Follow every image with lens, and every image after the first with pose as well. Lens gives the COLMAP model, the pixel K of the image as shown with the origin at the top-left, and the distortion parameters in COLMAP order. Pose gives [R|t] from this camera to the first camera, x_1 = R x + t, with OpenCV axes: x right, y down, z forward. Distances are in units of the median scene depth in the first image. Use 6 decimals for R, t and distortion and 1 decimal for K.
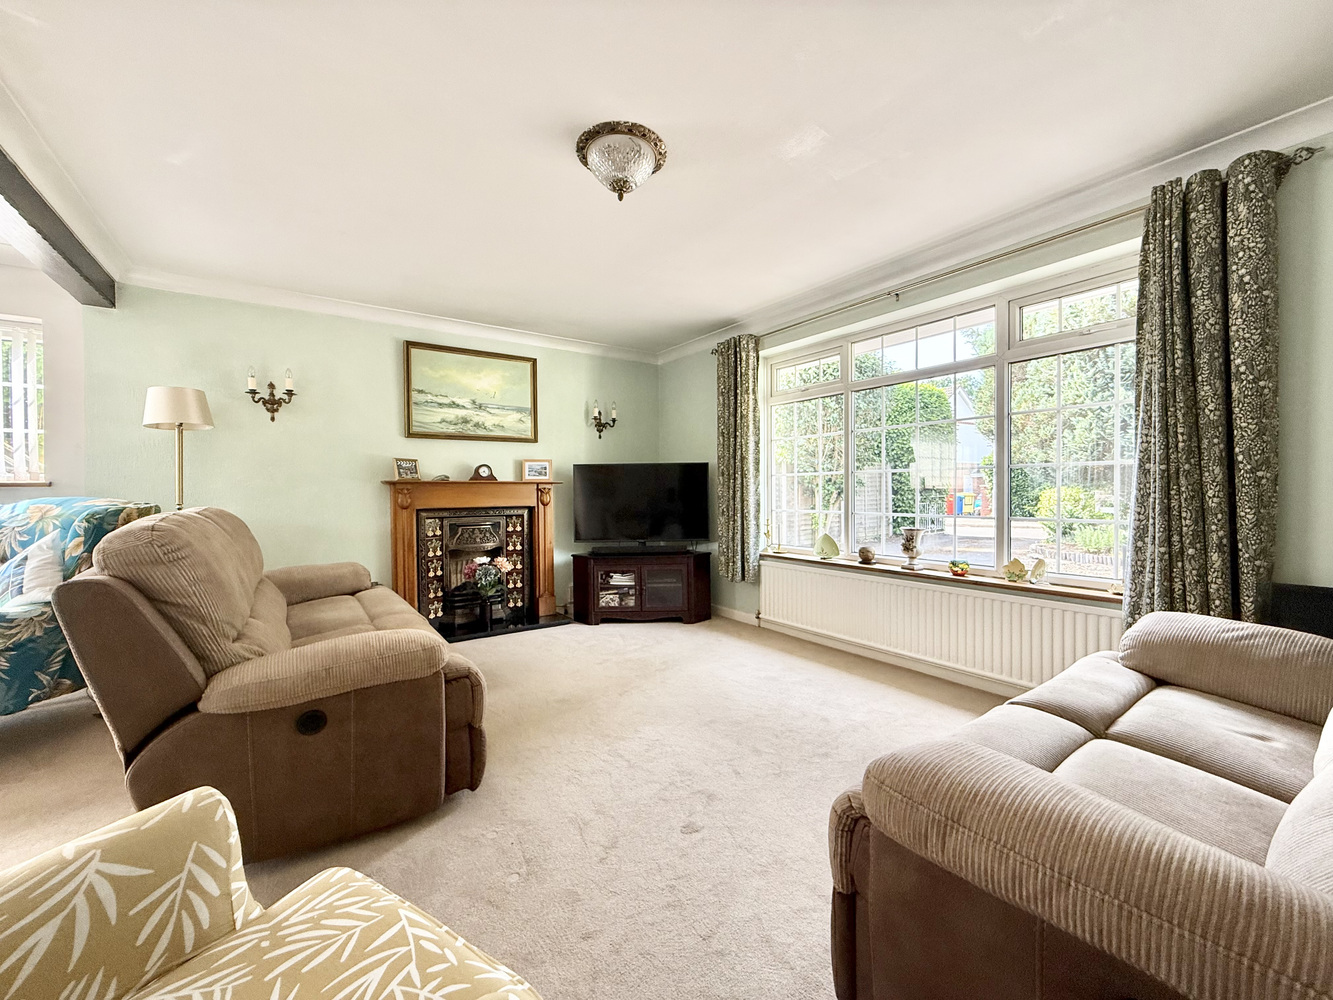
lens RADIAL K [[530.8, 0, 662.7], [0, 530.8, 498.7], [0, 0, 1]] dist [-0.000162, 0.000116]
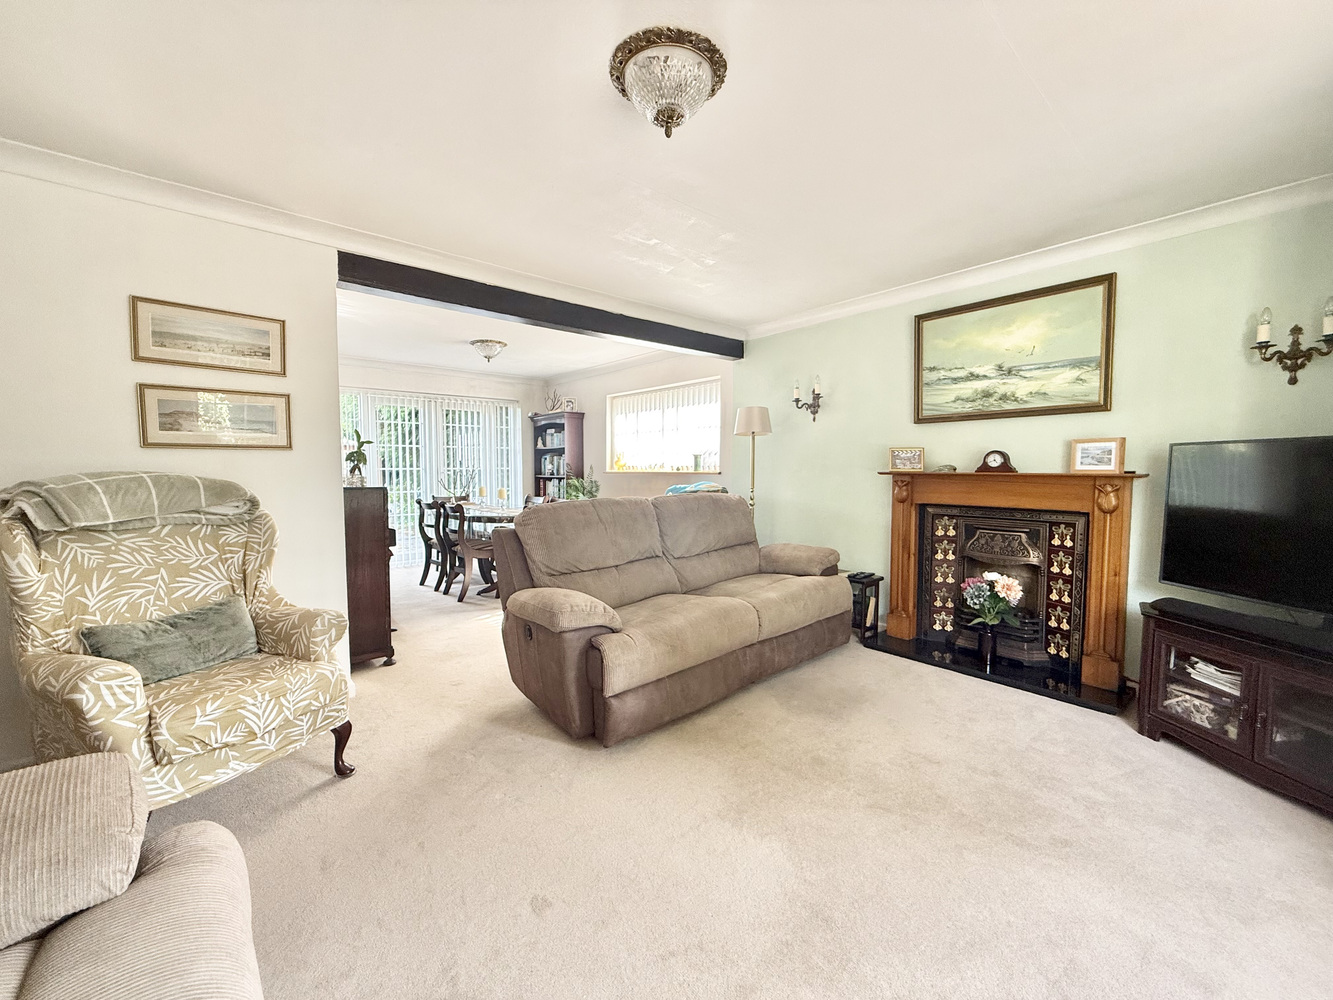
lens RADIAL K [[530.8, 0, 662.7], [0, 530.8, 498.7], [0, 0, 1]] dist [-0.000162, 0.000116]
pose [[0.096634, 0.069033, -0.992923, 0.364603], [-0.012815, 0.997595, 0.068111, -0.041606], [0.995237, 0.006143, 0.097287, 0.456153]]
